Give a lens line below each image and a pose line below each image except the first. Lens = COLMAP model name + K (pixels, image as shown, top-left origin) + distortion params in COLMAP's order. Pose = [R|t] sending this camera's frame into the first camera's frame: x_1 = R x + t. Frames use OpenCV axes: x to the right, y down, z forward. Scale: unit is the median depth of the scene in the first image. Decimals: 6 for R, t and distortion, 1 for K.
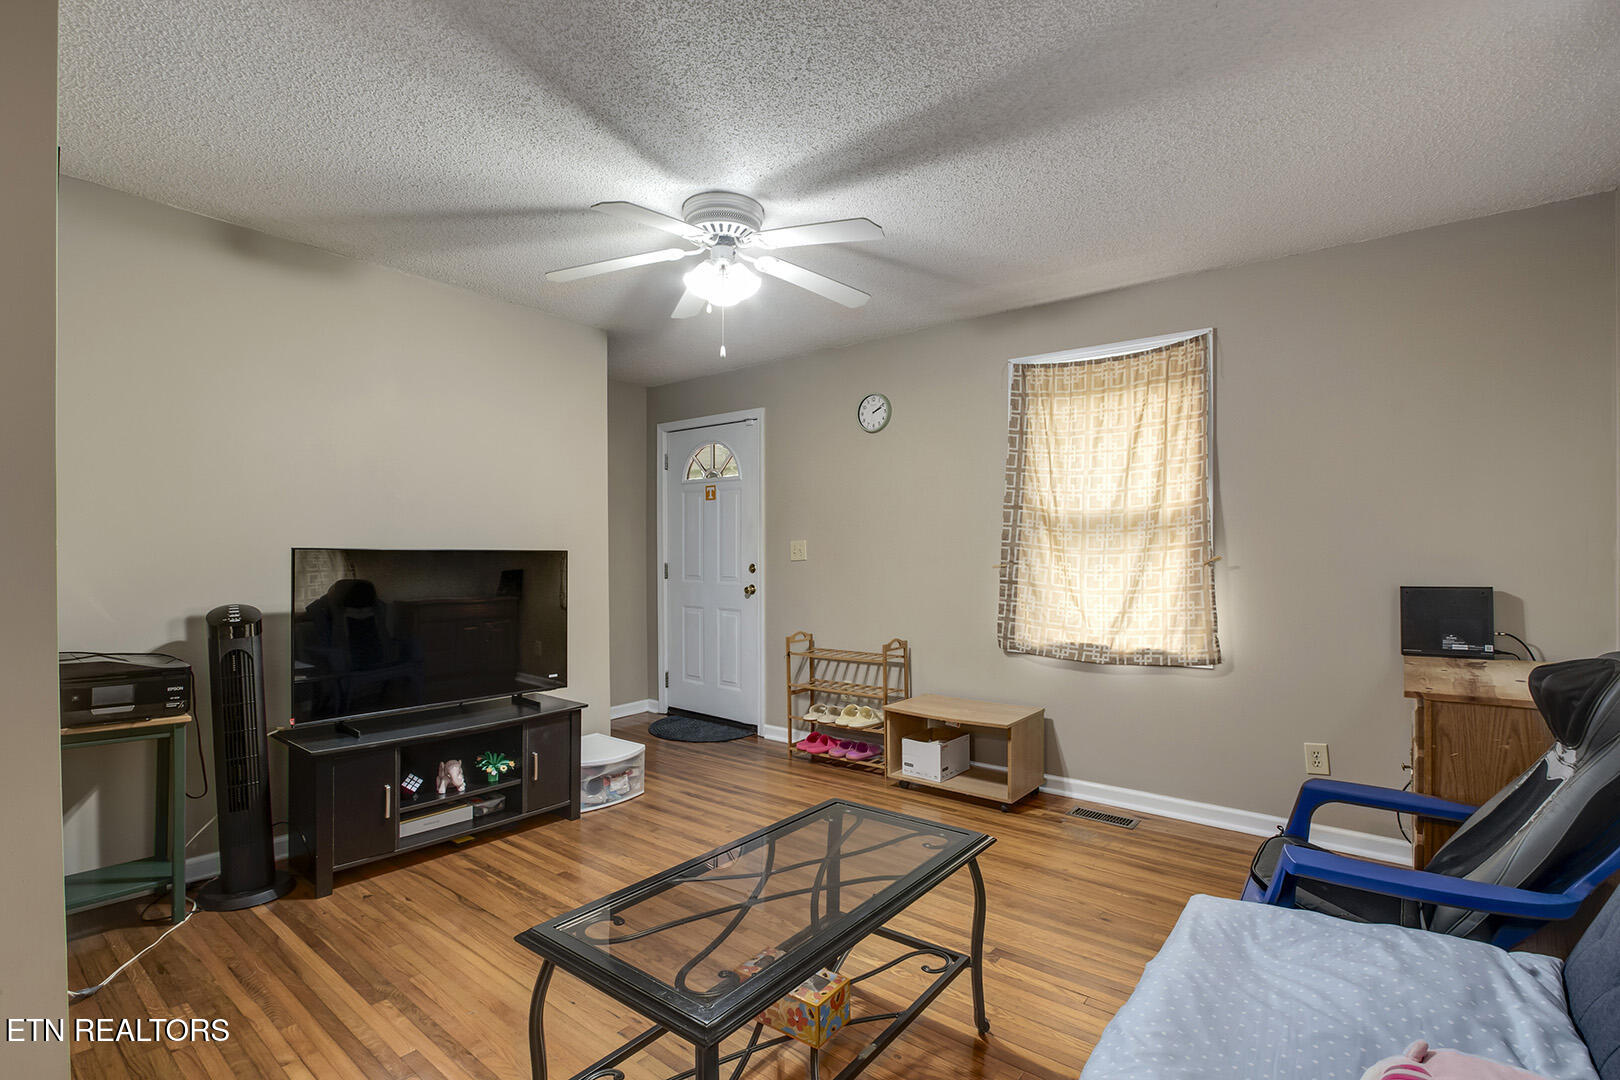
lens RADIAL K [[755.3, 0, 812.4], [0, 755.3, 555.9], [0, 0, 1]] dist [-0.023510, 0.002969]
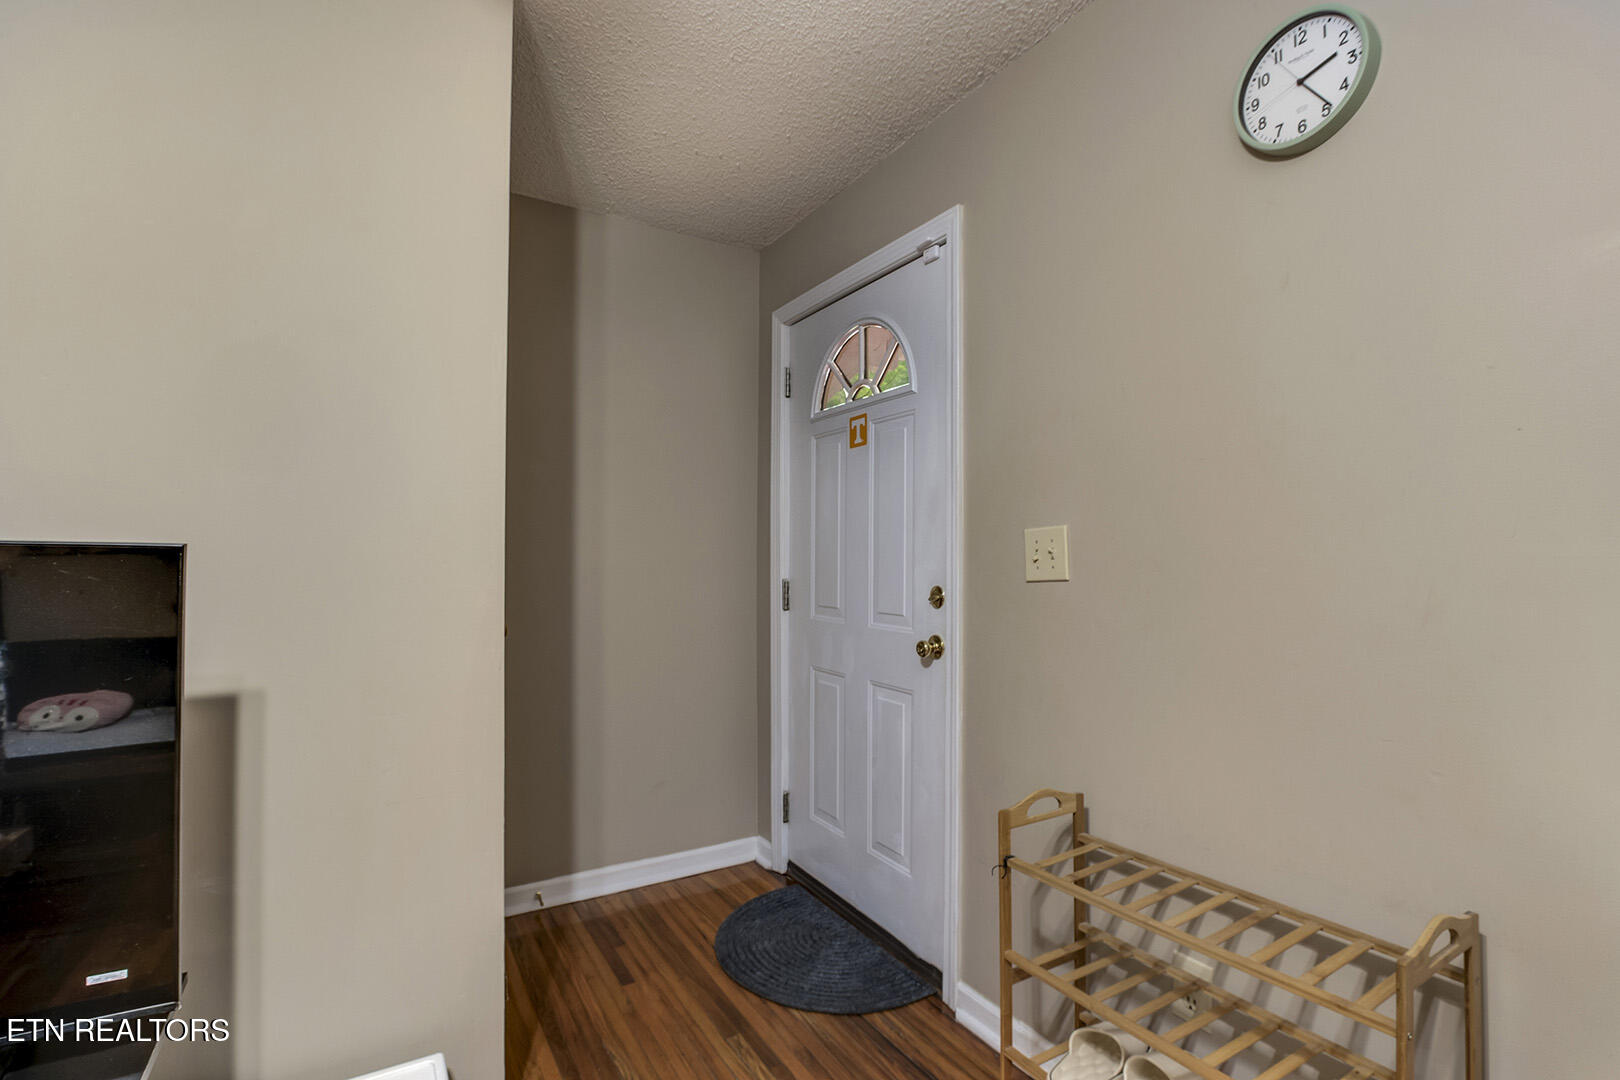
lens RADIAL K [[755.3, 0, 812.4], [0, 755.3, 555.9], [0, 0, 1]] dist [-0.023510, 0.002969]
pose [[0.933654, 0.003803, -0.358157, 0.008890], [-0.008124, 0.999911, -0.010562, -0.001856], [0.358085, 0.012771, 0.933602, 0.768683]]
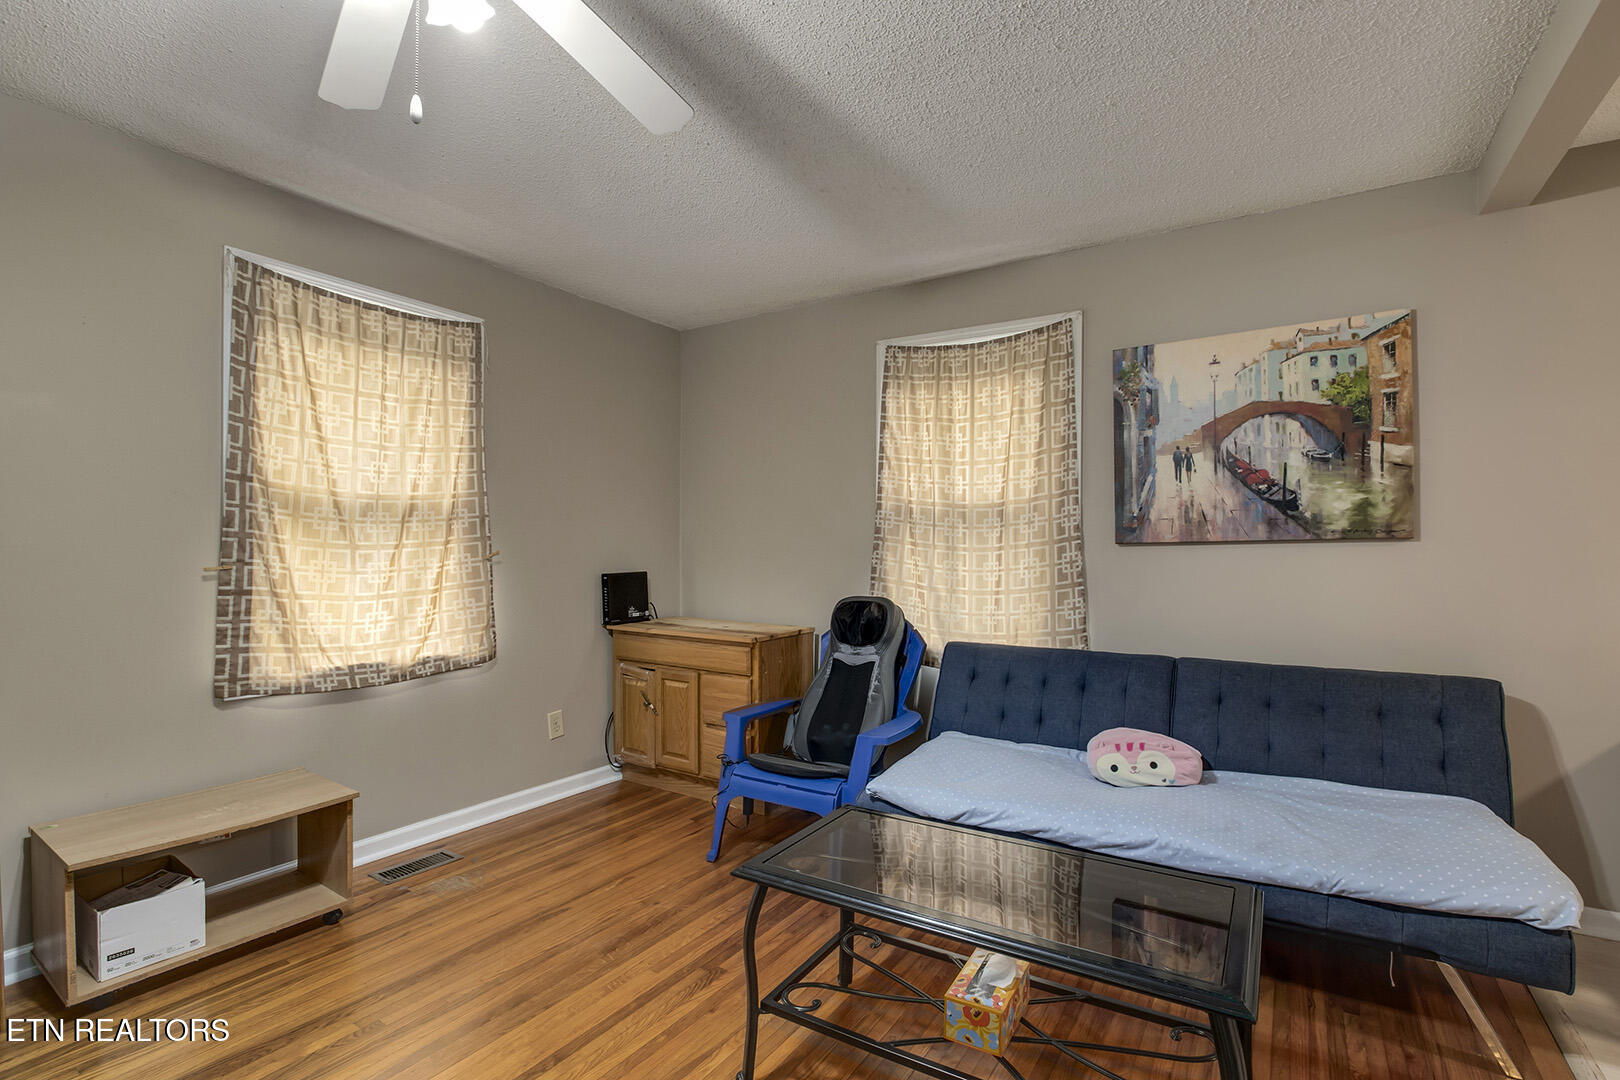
lens RADIAL K [[755.3, 0, 812.4], [0, 755.3, 555.9], [0, 0, 1]] dist [-0.023510, 0.002969]
pose [[-0.098522, -0.009707, 0.995088, -0.425949], [0.001526, 0.999950, 0.009905, -0.002394], [-0.995134, 0.002495, -0.098502, 0.575660]]
